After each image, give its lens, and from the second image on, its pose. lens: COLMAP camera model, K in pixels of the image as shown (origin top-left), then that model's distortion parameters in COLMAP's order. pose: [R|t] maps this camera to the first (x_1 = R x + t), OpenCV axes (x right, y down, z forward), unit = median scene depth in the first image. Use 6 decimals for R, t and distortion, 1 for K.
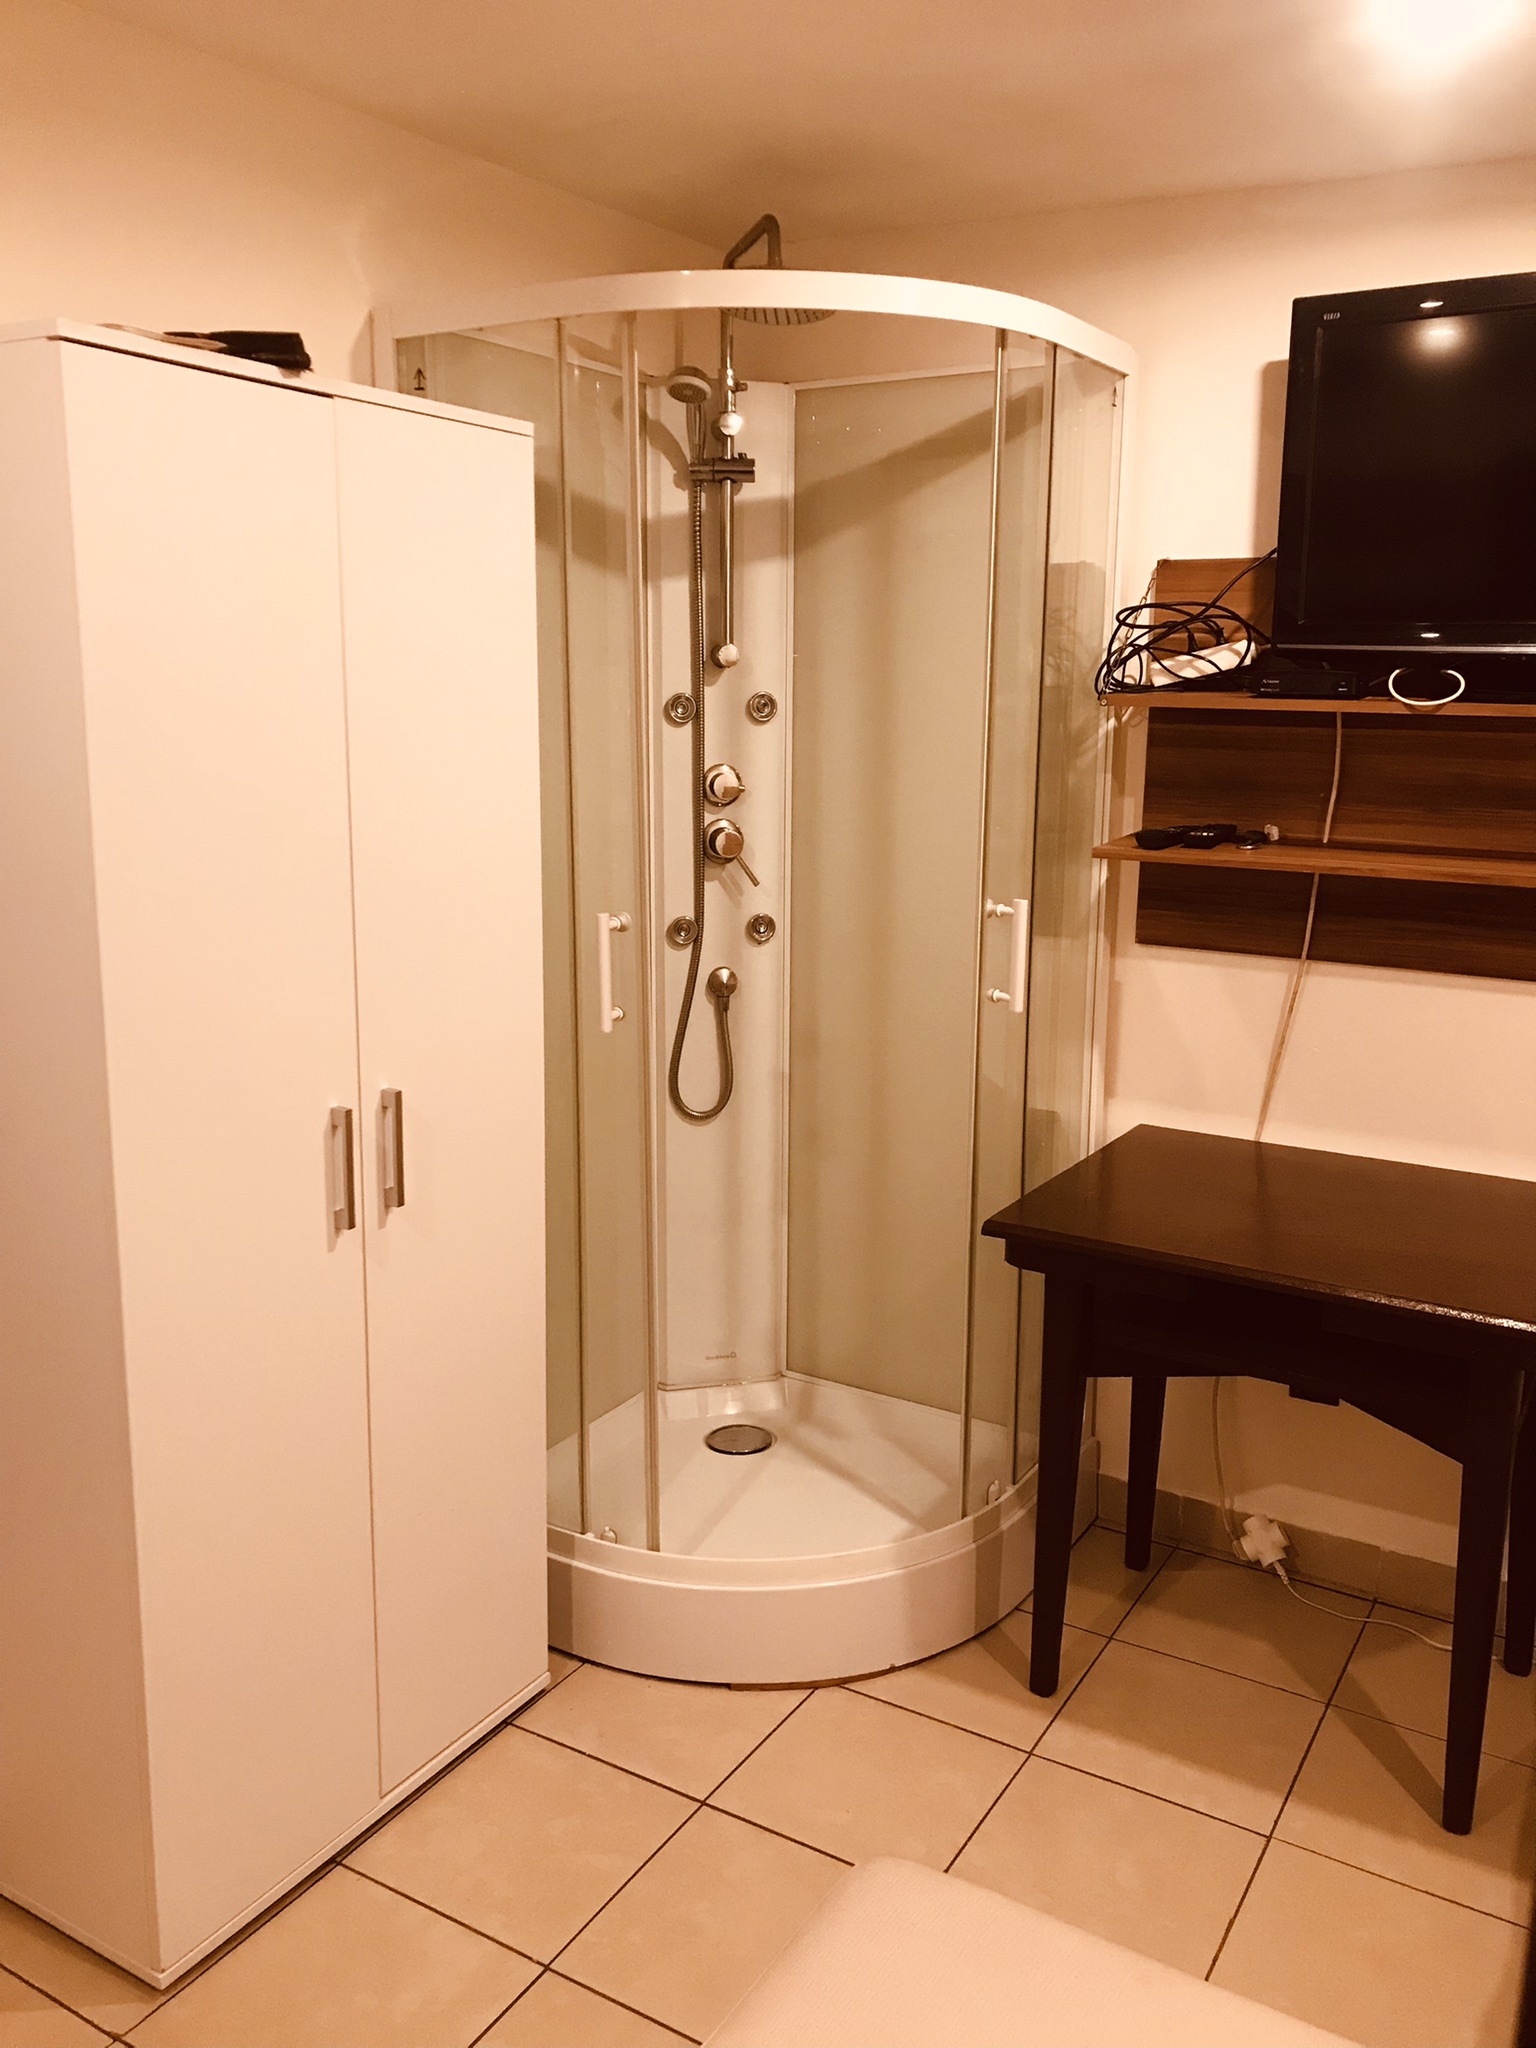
lens RADIAL K [[1631.9, 0, 773.1], [0, 1631.9, 1016.3], [0, 0, 1]] dist [0.008870, -0.030409]
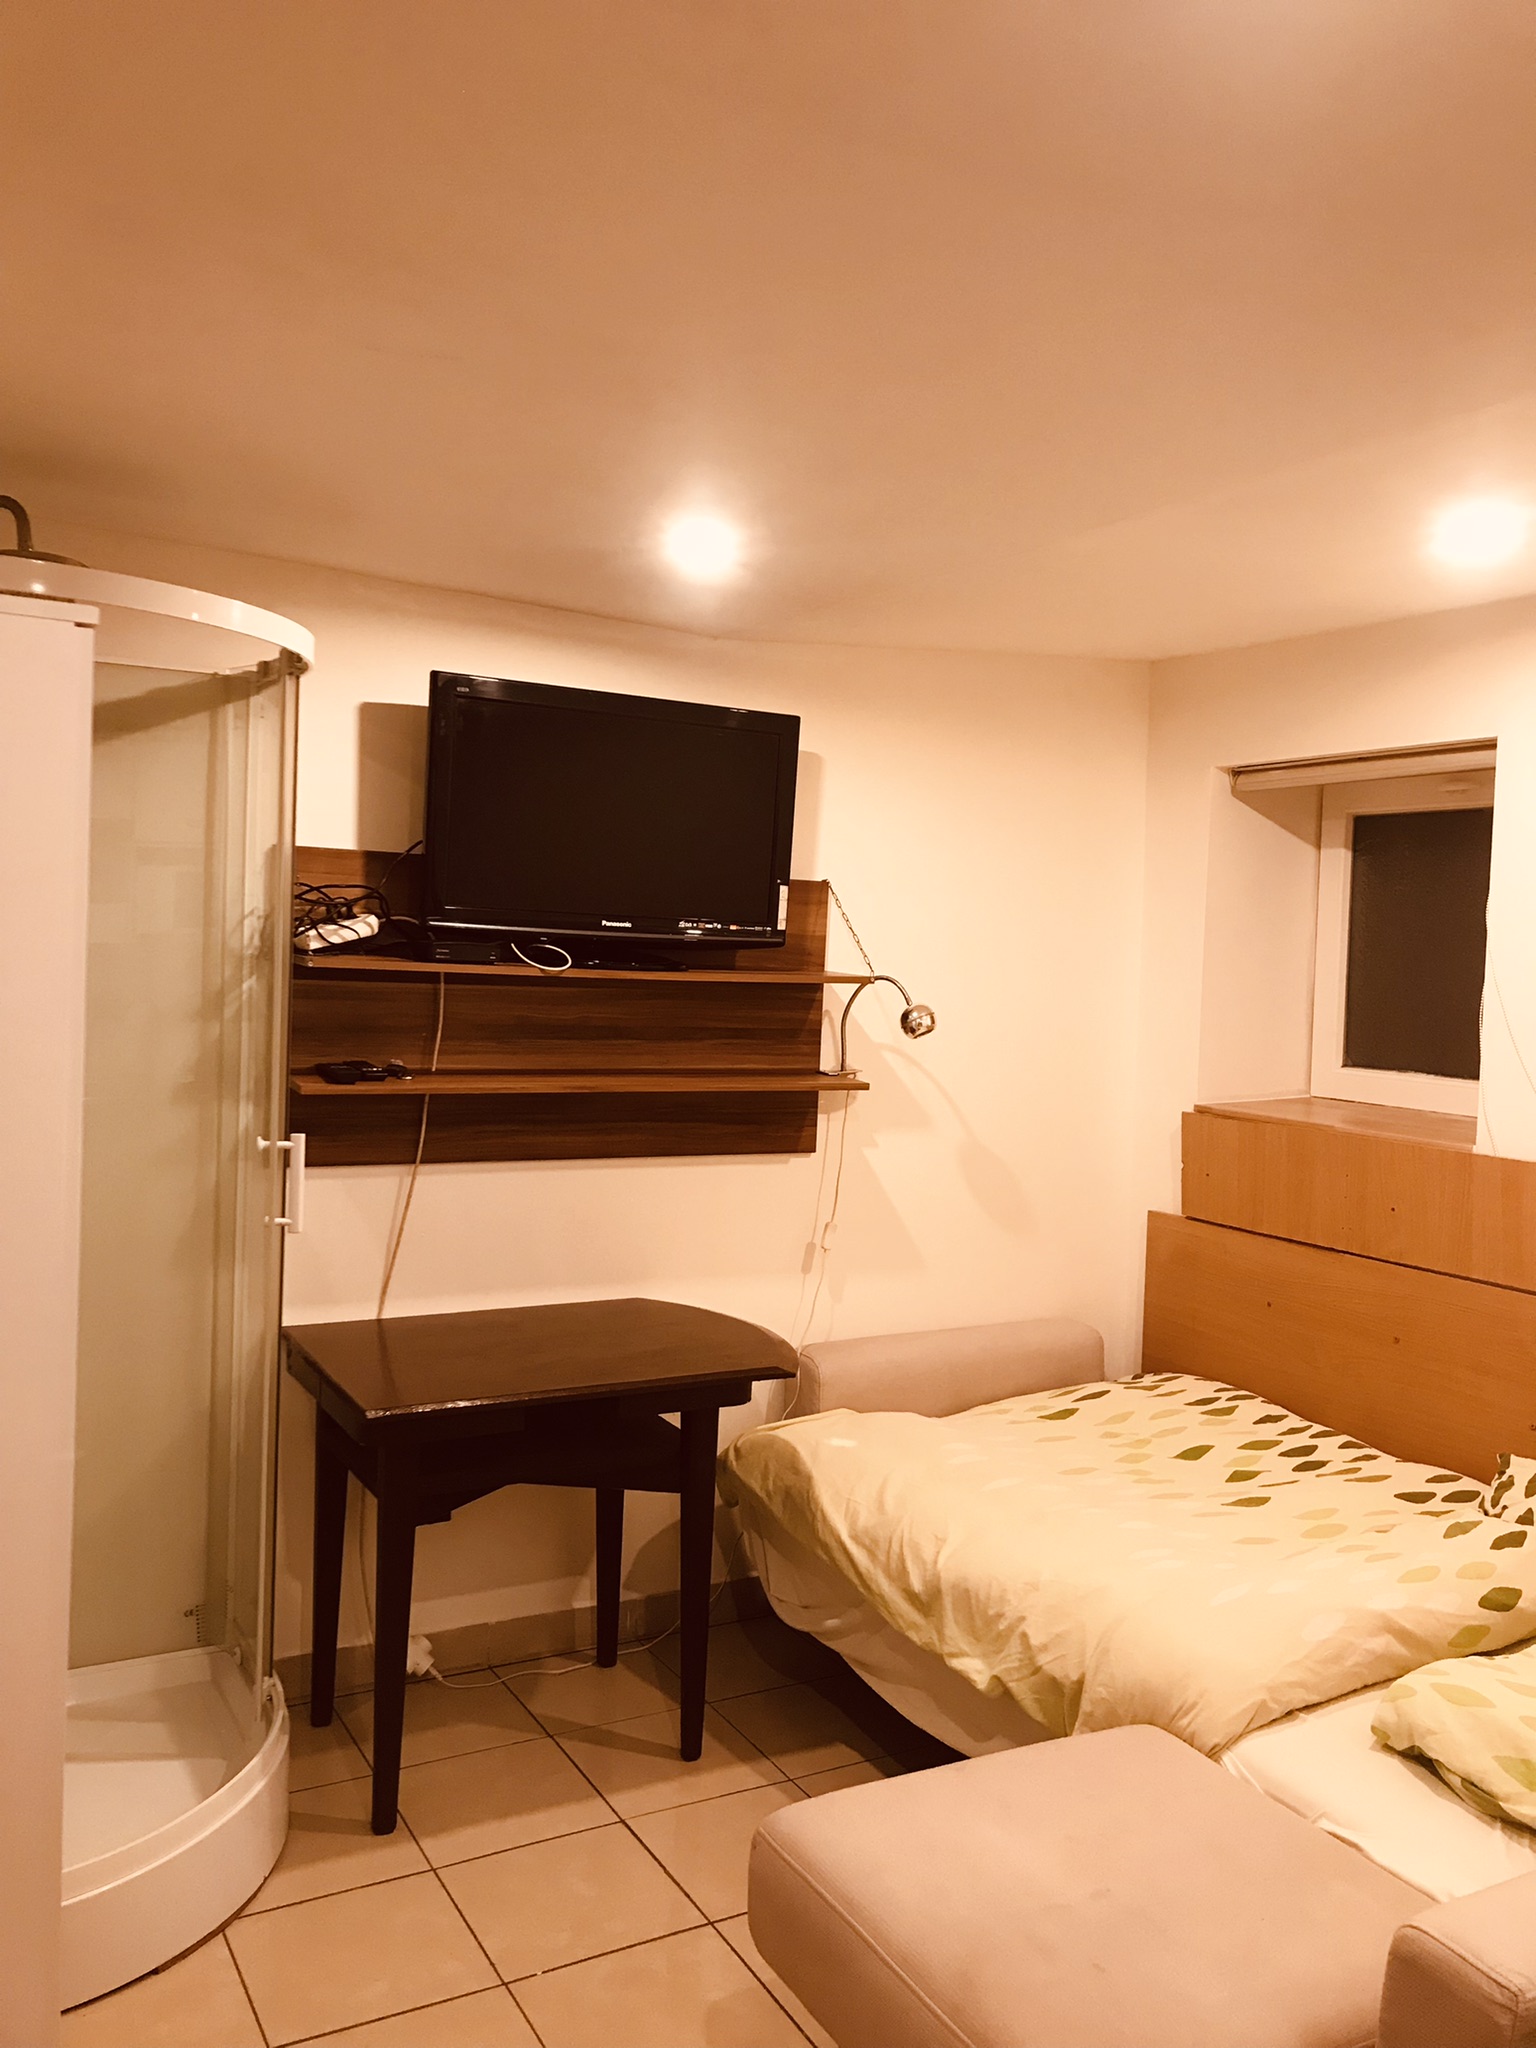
lens RADIAL K [[1631.9, 0, 773.1], [0, 1631.9, 1016.3], [0, 0, 1]] dist [0.008870, -0.030409]
pose [[0.496364, -0.024959, 0.867756, -0.642514], [0.138806, 0.989008, -0.050952, -0.046001], [-0.856946, 0.145740, 0.494372, 0.126428]]
